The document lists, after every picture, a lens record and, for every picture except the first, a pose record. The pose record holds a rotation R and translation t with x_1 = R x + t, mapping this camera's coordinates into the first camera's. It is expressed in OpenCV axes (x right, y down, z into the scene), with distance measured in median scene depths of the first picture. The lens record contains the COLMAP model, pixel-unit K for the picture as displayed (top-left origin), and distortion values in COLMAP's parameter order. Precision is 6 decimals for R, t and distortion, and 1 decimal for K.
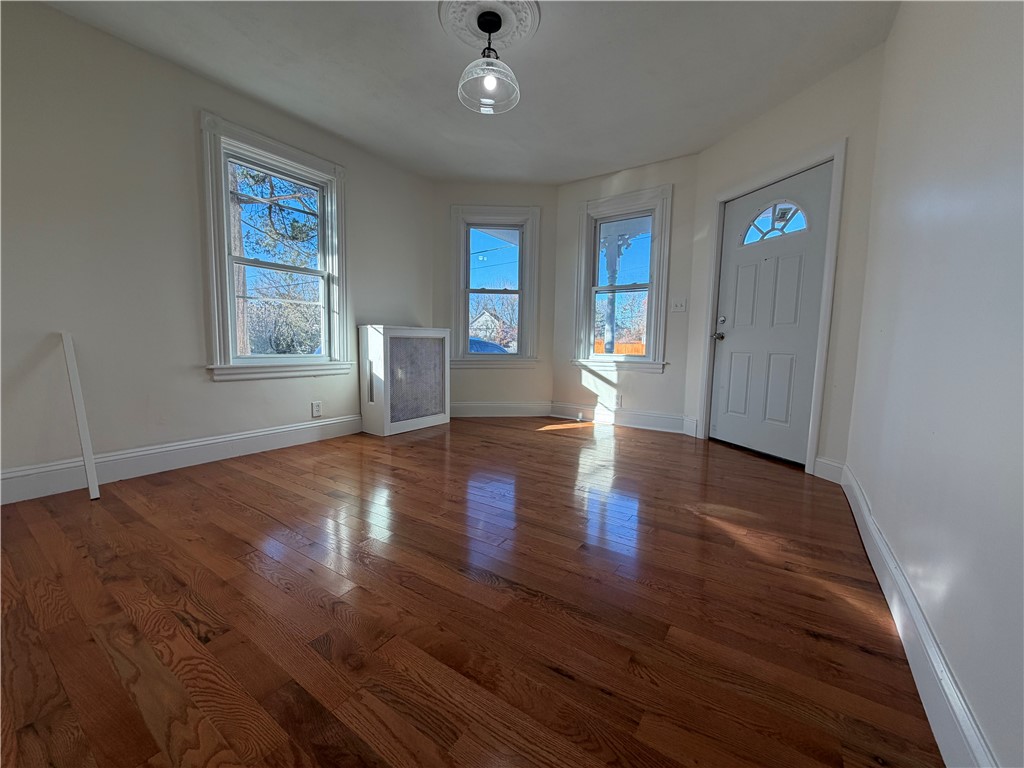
lens RADIAL K [[406.1, 0, 509.4], [0, 406.1, 385.2], [0, 0, 1]] dist [-0.000445, -0.000190]
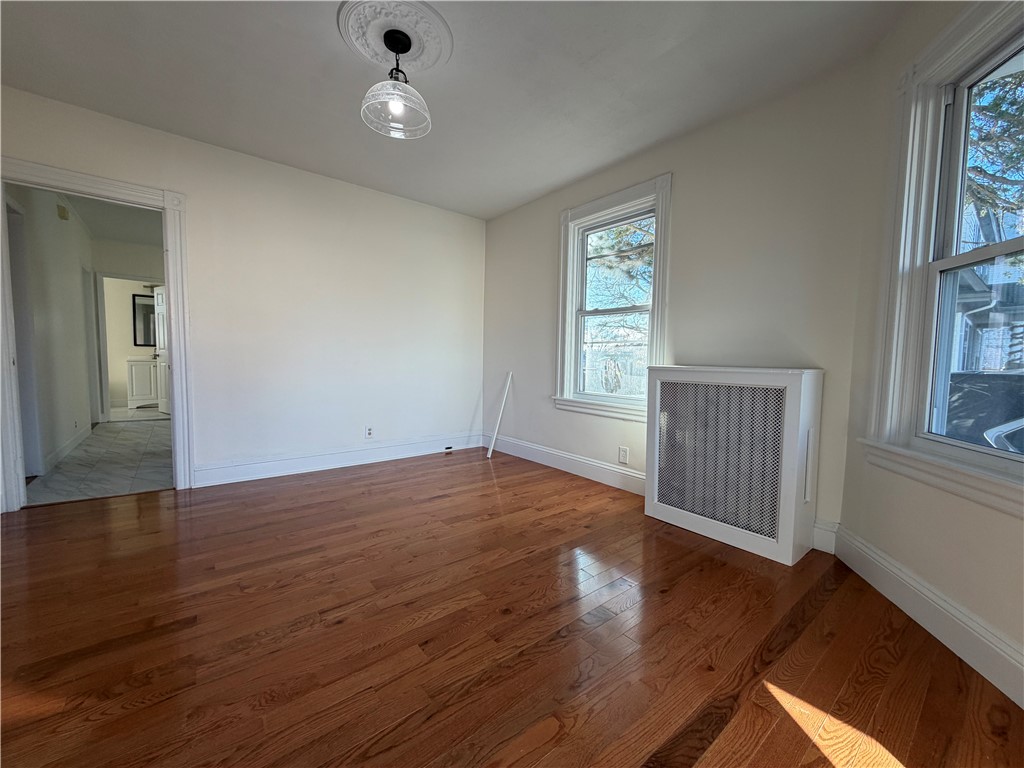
lens RADIAL K [[406.1, 0, 509.4], [0, 406.1, 385.2], [0, 0, 1]] dist [-0.000445, -0.000190]
pose [[-0.294077, 0.045250, -0.954710, 0.597577], [-0.117818, 0.989544, 0.083193, -0.179790], [0.948492, 0.136947, -0.285670, 1.224674]]
